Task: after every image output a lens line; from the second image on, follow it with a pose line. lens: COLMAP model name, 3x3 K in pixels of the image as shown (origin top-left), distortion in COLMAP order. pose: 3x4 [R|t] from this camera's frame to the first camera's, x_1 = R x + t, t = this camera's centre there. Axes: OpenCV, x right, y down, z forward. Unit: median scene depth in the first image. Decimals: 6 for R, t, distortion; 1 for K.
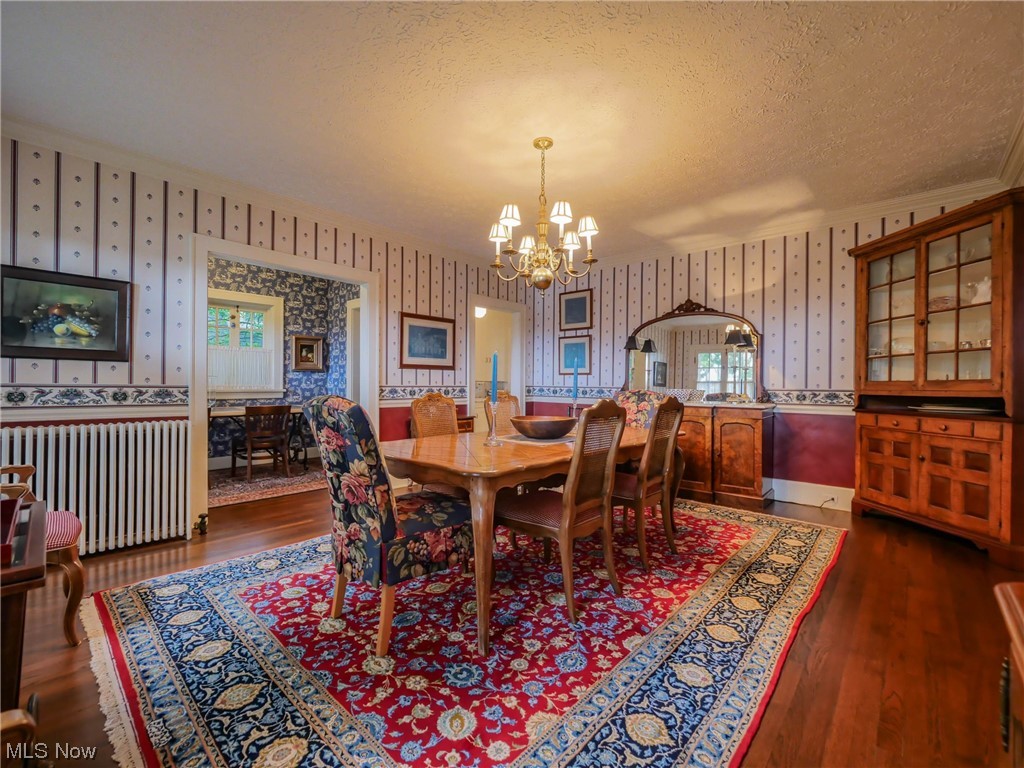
lens RADIAL K [[446.4, 0, 506.8], [0, 446.4, 385.2], [0, 0, 1]] dist [-0.007121, 0.001014]
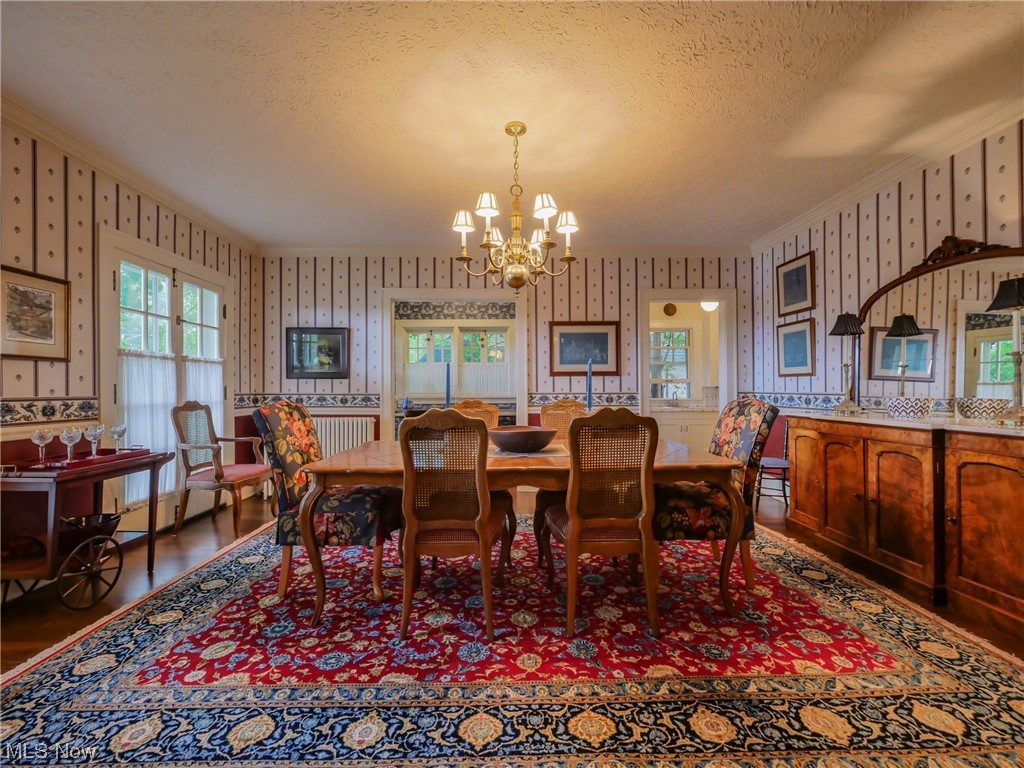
lens RADIAL K [[446.4, 0, 506.1], [0, 446.4, 387.1], [0, 0, 1]] dist [-0.007121, 0.001014]
pose [[0.684866, -0.013229, -0.728549, 0.655121], [0.006580, 0.999907, -0.011971, -0.000820], [0.728639, 0.003404, 0.684889, 0.322626]]
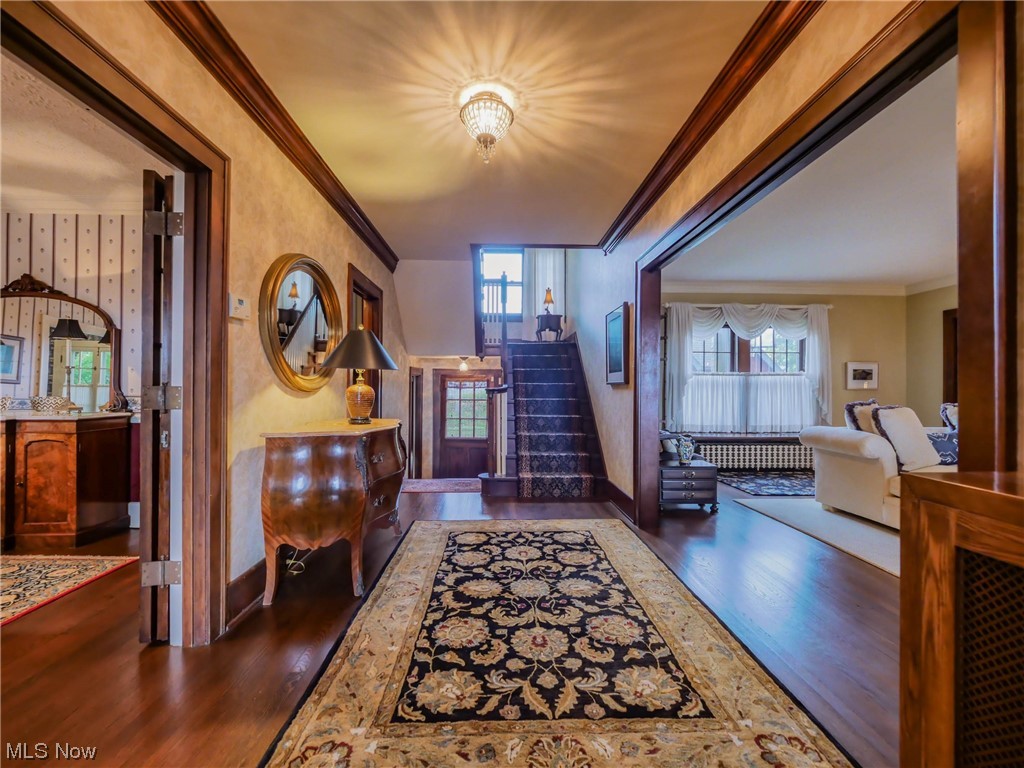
lens RADIAL K [[446.4, 0, 514.2], [0, 446.4, 386.9], [0, 0, 1]] dist [-0.007121, 0.001014]
pose [[0.712849, 0.002794, 0.701311, 0.715039], [0.002140, 0.999979, -0.006159, -0.000183], [-0.701314, 0.005891, 0.712828, -0.135924]]
